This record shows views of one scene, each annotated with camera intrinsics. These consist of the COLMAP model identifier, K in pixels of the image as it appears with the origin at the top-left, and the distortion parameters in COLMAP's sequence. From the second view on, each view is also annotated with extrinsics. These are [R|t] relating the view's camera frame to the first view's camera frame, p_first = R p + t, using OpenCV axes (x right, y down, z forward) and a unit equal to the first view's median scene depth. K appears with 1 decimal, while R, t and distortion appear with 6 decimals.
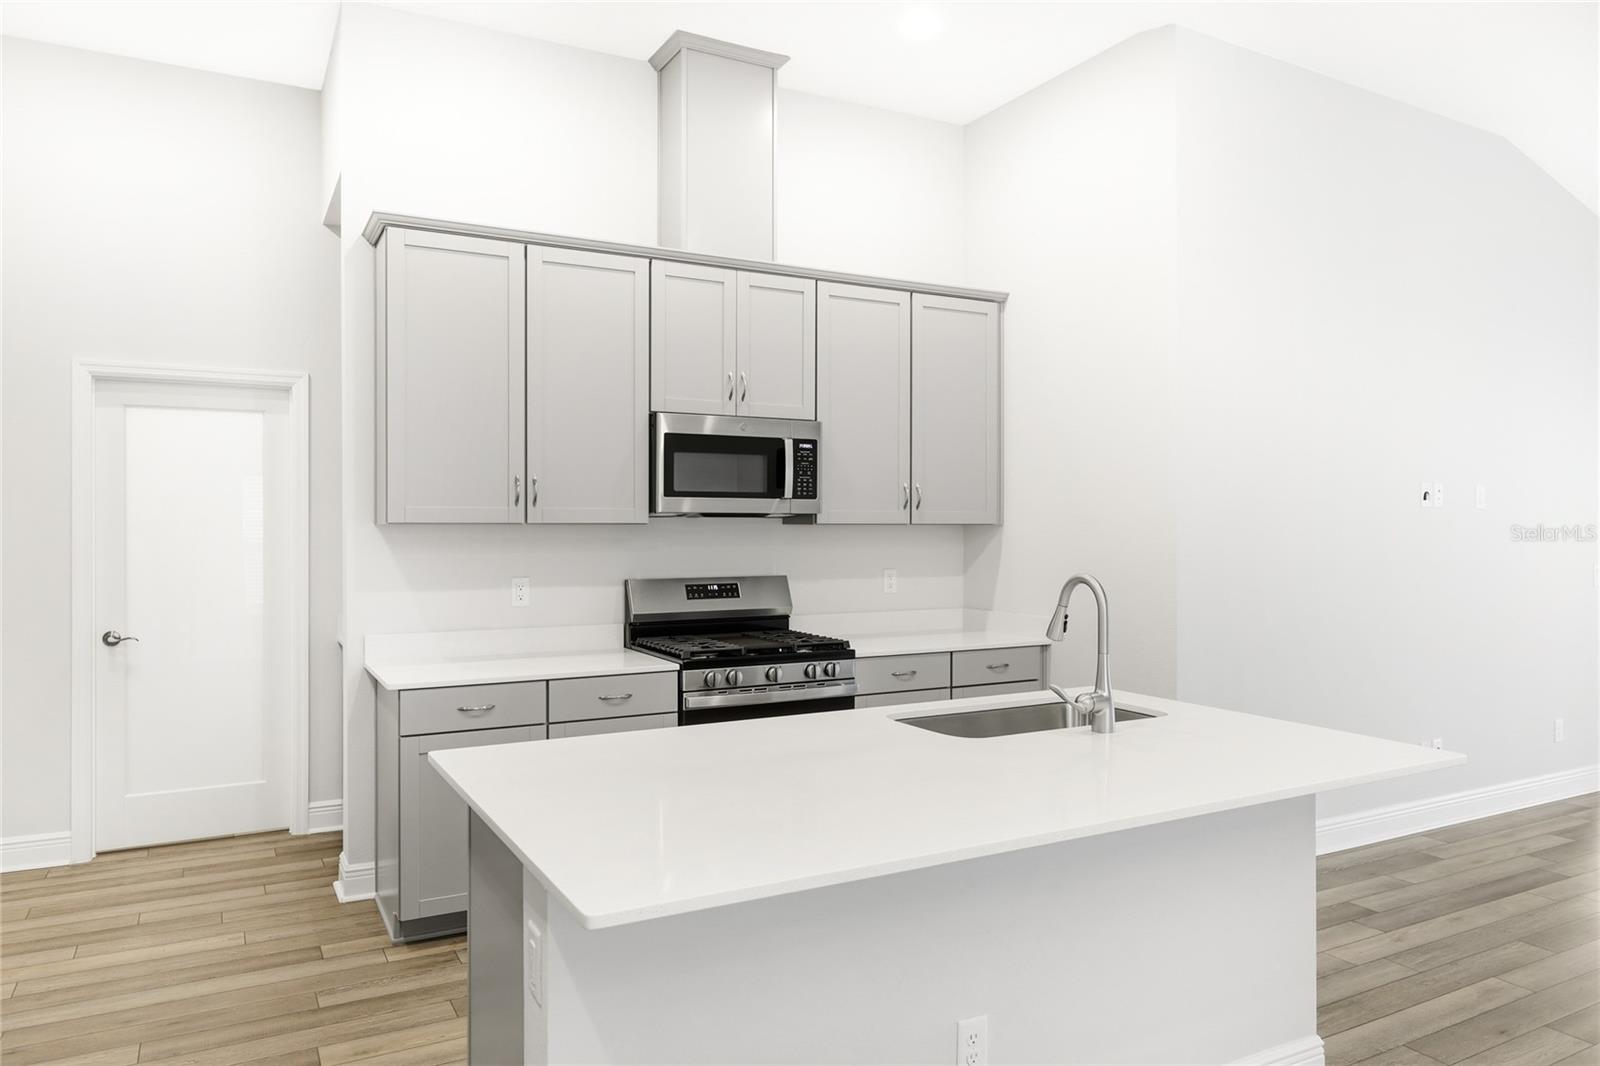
lens RADIAL K [[1071.8, 0, 797.4], [0, 1071.8, 526.3], [0, 0, 1]] dist [-0.002189, -0.001379]
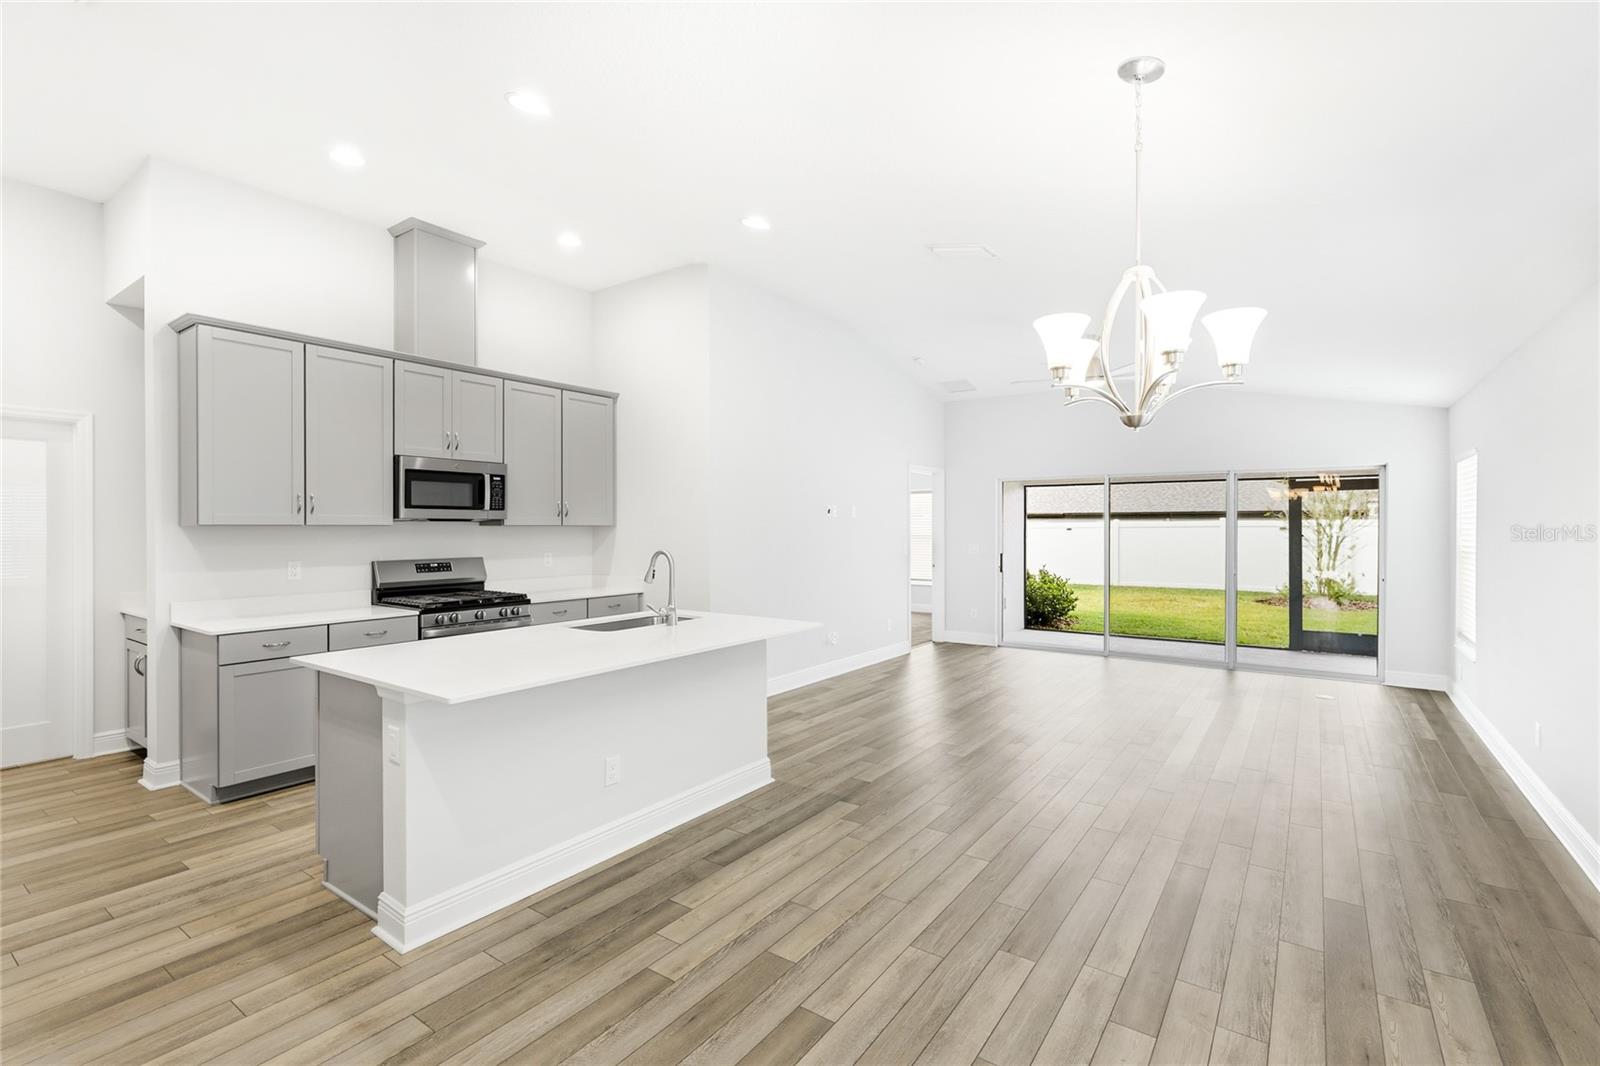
lens RADIAL K [[726.2, 0, 800.0], [0, 726.2, 533.0], [0, 0, 1]] dist [0.000986, -0.000227]
pose [[0.899539, -0.004935, 0.436813, -0.065057], [0.001684, 0.999968, 0.007829, 0.001654], [-0.436838, -0.006306, 0.899518, -0.229791]]
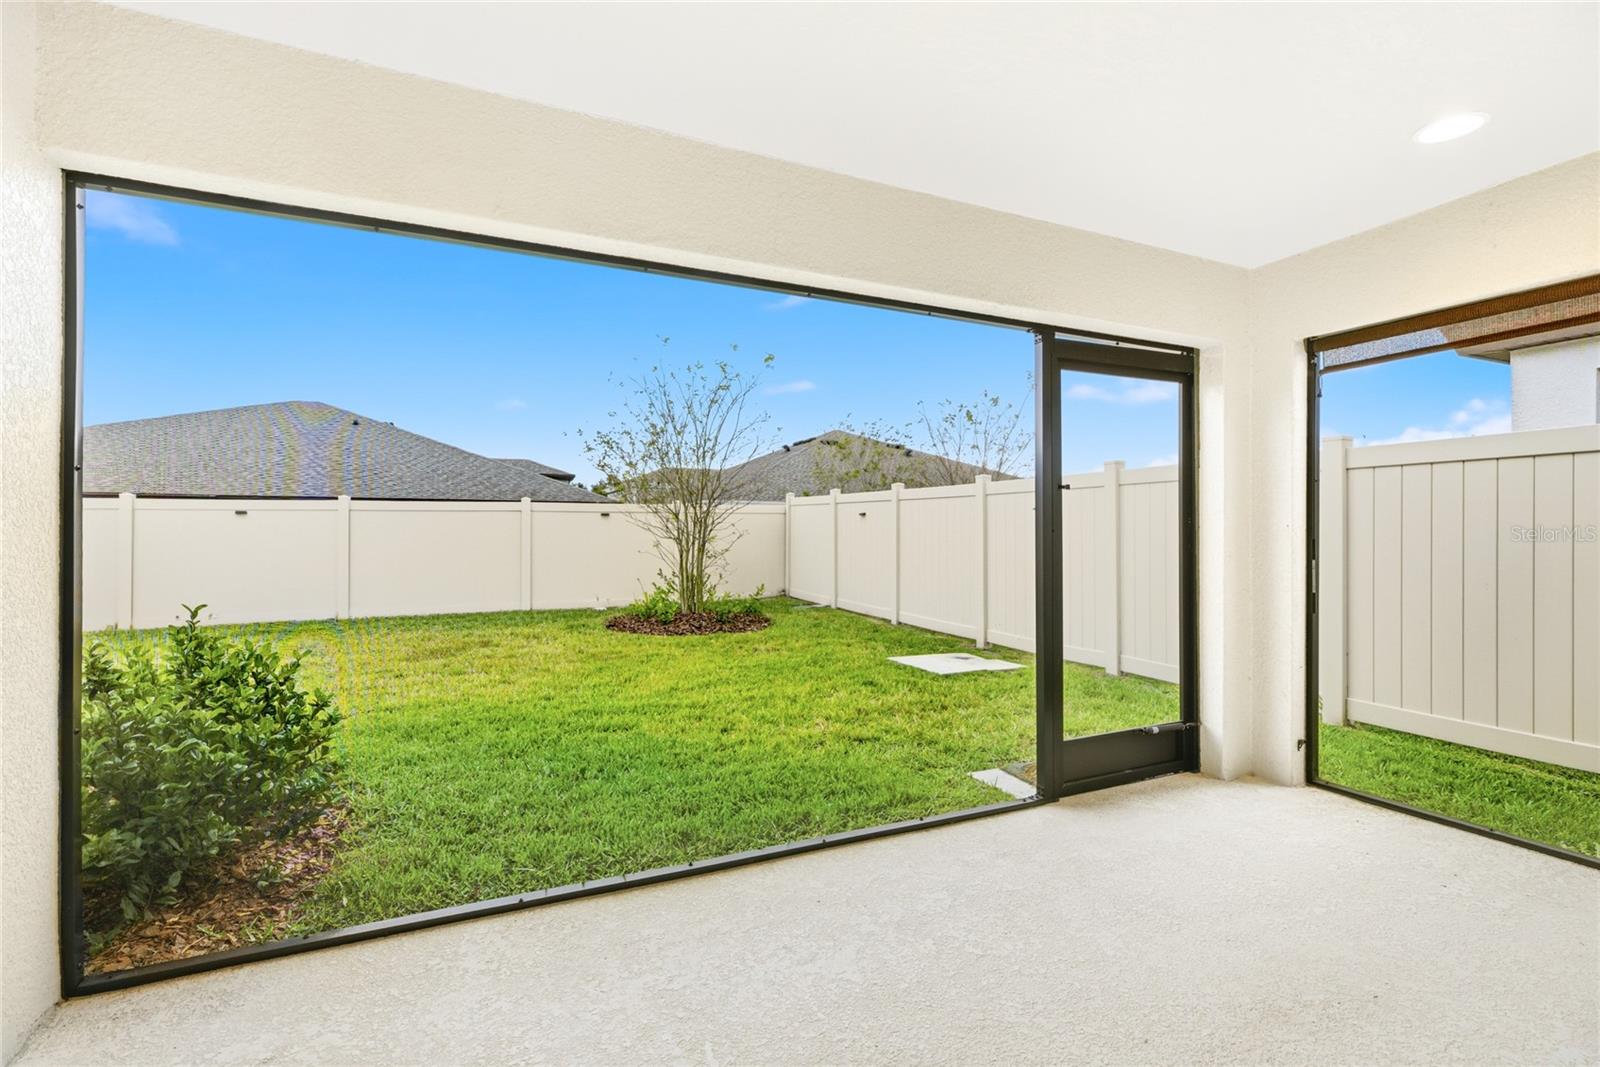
lens RADIAL K [[726.2, 0, 800.0], [0, 726.2, 533.5], [0, 0, 1]] dist [0.000986, -0.000227]
pose [[0.080061, -0.004279, 0.996781, 1.337695], [-0.000202, 0.999991, 0.004309, 0.073764], [-0.996790, -0.000547, 0.080060, 1.221989]]
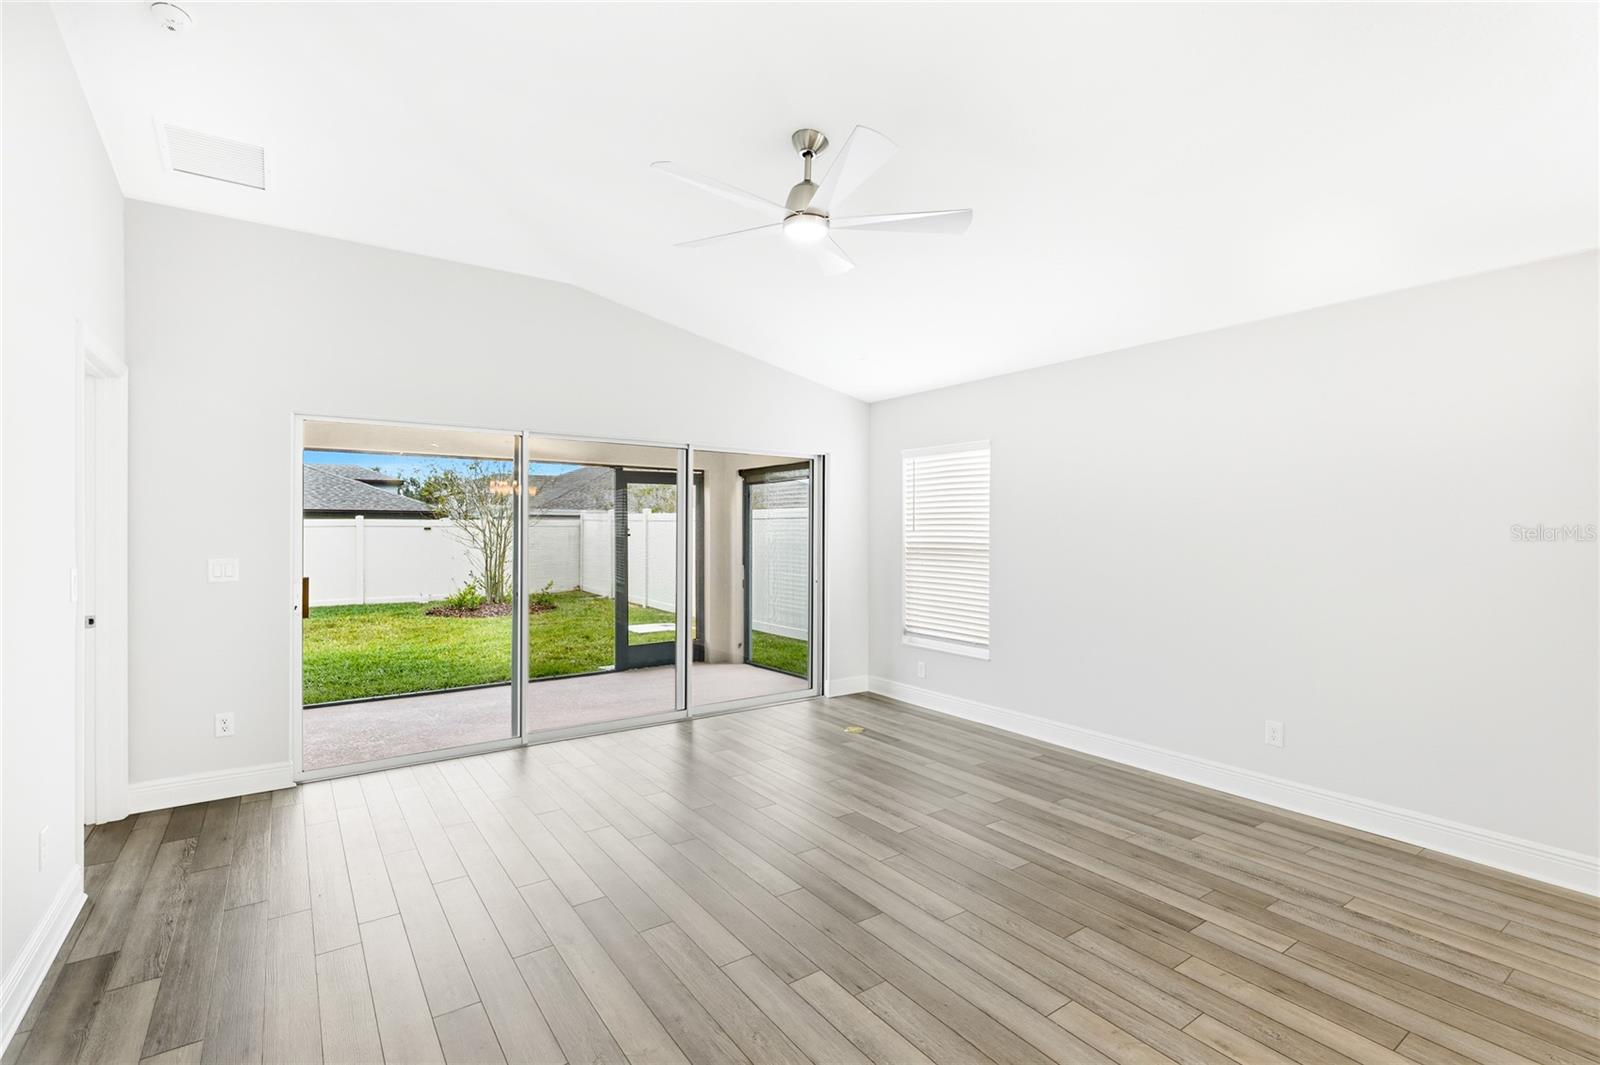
lens RADIAL K [[726.2, 0, 800.0], [0, 726.2, 532.5], [0, 0, 1]] dist [0.000986, -0.000227]
pose [[-0.116156, -0.005164, 0.993218, 0.327848], [-0.000897, 0.999987, 0.005094, 0.013323], [-0.993231, -0.000299, -0.116160, 0.798769]]
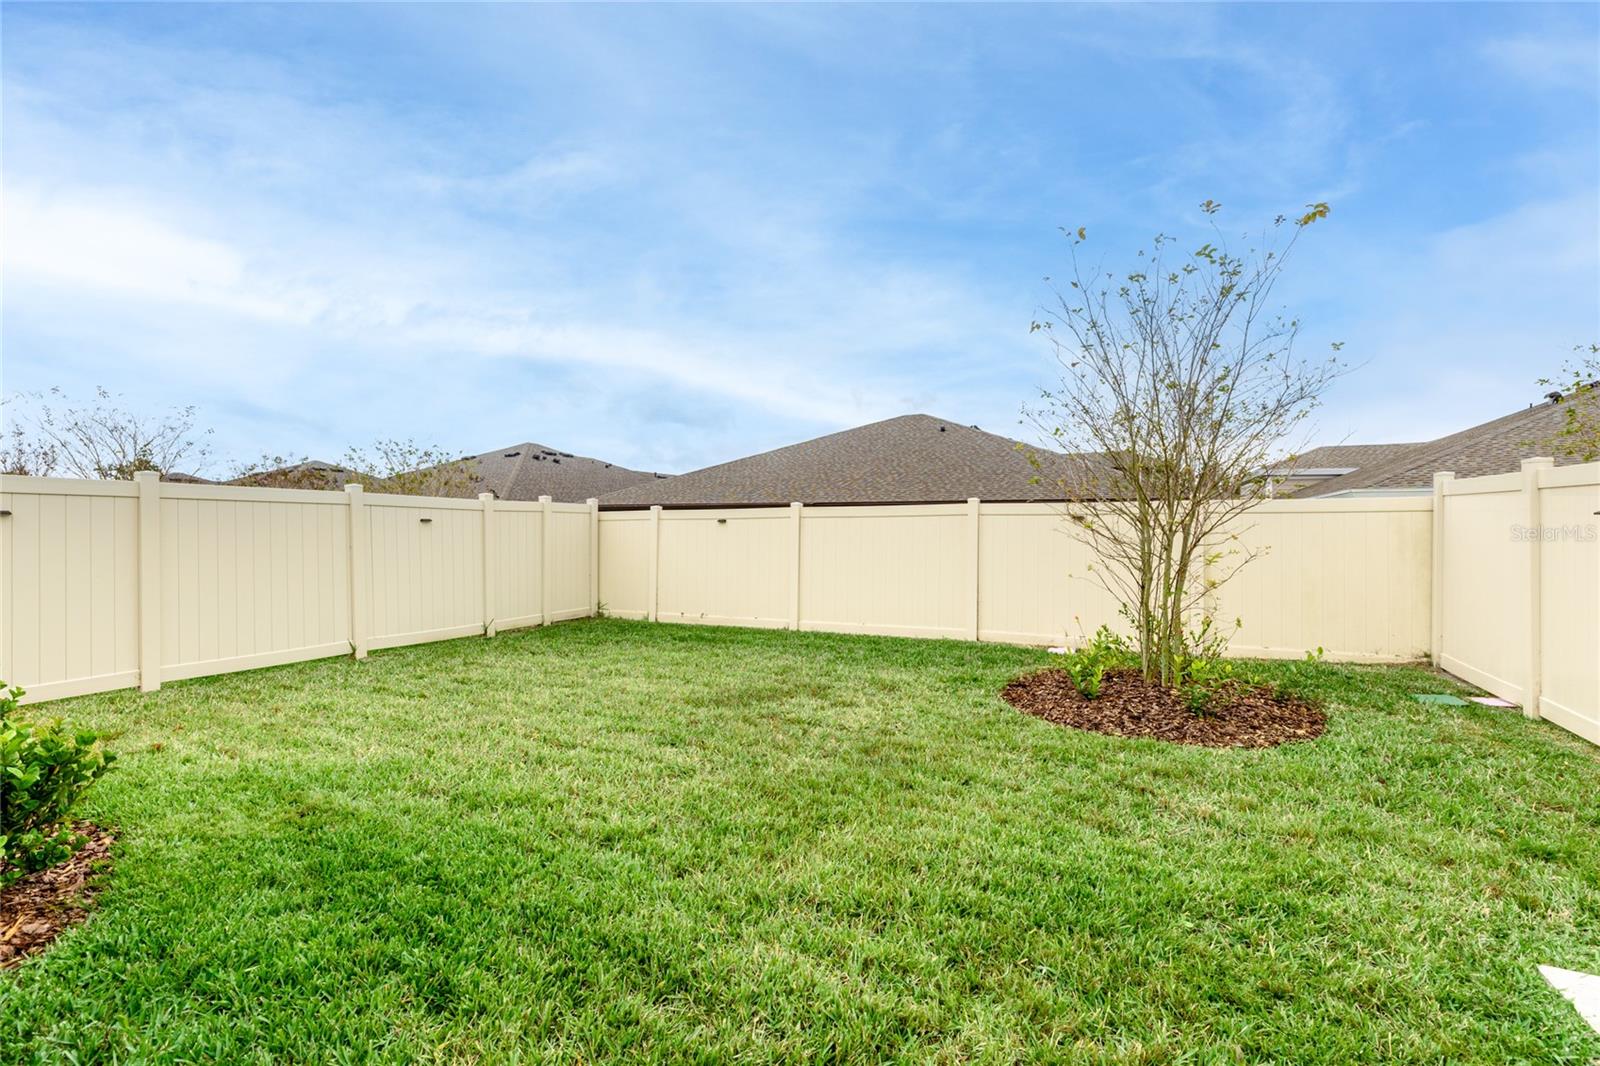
lens RADIAL K [[715.7, 0, 800.6], [0, 715.7, 530.6], [0, 0, 1]] dist [0.001030, -0.000477]
pose [[0.814080, -0.004571, 0.580735, 2.295649], [0.001029, 0.999979, 0.006428, 0.034737], [-0.580752, -0.004635, 0.814067, 1.044919]]
